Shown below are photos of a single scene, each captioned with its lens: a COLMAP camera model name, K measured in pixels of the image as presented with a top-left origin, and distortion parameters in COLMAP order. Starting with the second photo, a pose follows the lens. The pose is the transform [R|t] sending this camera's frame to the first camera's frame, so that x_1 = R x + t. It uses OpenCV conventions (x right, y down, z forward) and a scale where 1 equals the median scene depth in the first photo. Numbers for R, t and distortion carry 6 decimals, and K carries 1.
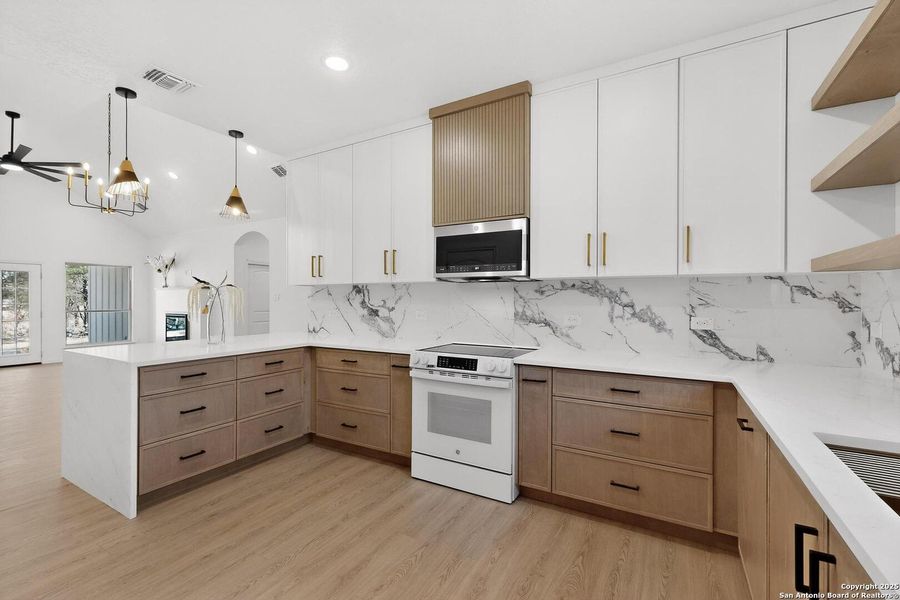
lens RADIAL K [[393.4, 0, 450.0], [0, 393.4, 300.0], [0, 0, 1]] dist [-0.000627, -0.000075]
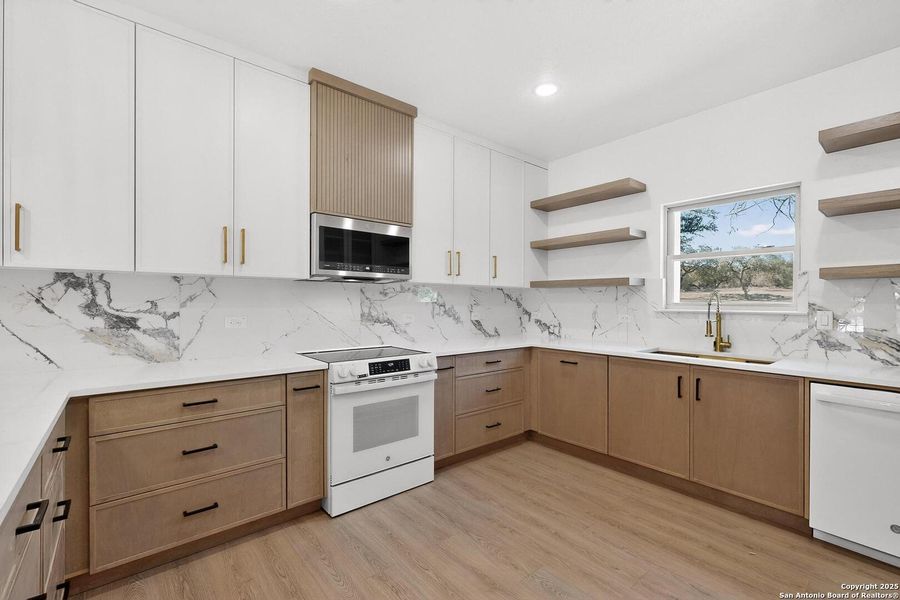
lens RADIAL K [[393.4, 0, 450.0], [0, 393.4, 300.0], [0, 0, 1]] dist [-0.000627, -0.000075]
pose [[0.343298, 0.002650, 0.939223, -0.784238], [-0.002448, 0.999995, -0.001927, -0.001973], [-0.939223, -0.001637, 0.343303, 0.491833]]
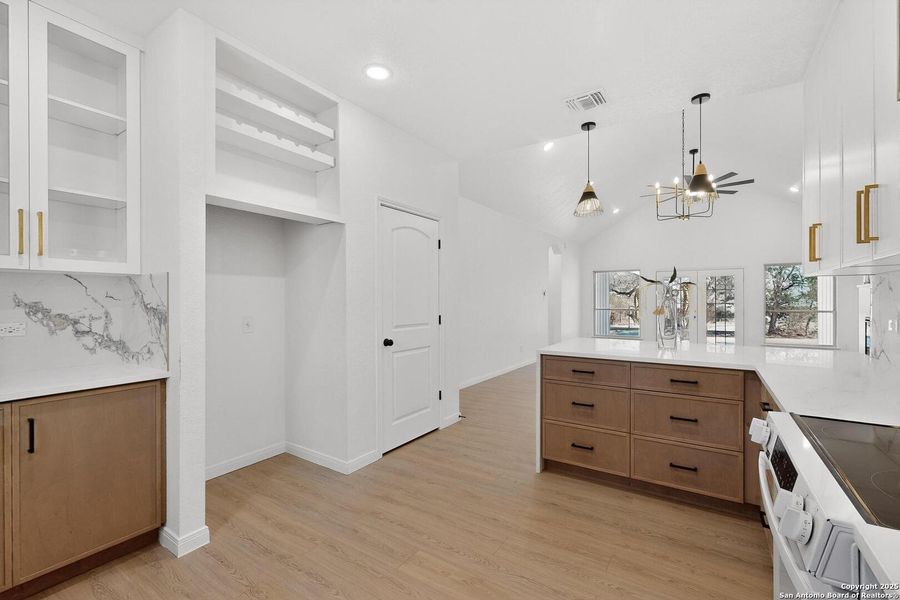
lens RADIAL K [[393.4, 0, 450.0], [0, 393.4, 300.0], [0, 0, 1]] dist [-0.000627, -0.000075]
pose [[-0.061114, 0.001207, -0.998130, 0.373407], [-0.000482, 0.999999, 0.001239, -0.000397], [0.998131, 0.000557, -0.061113, 0.632166]]
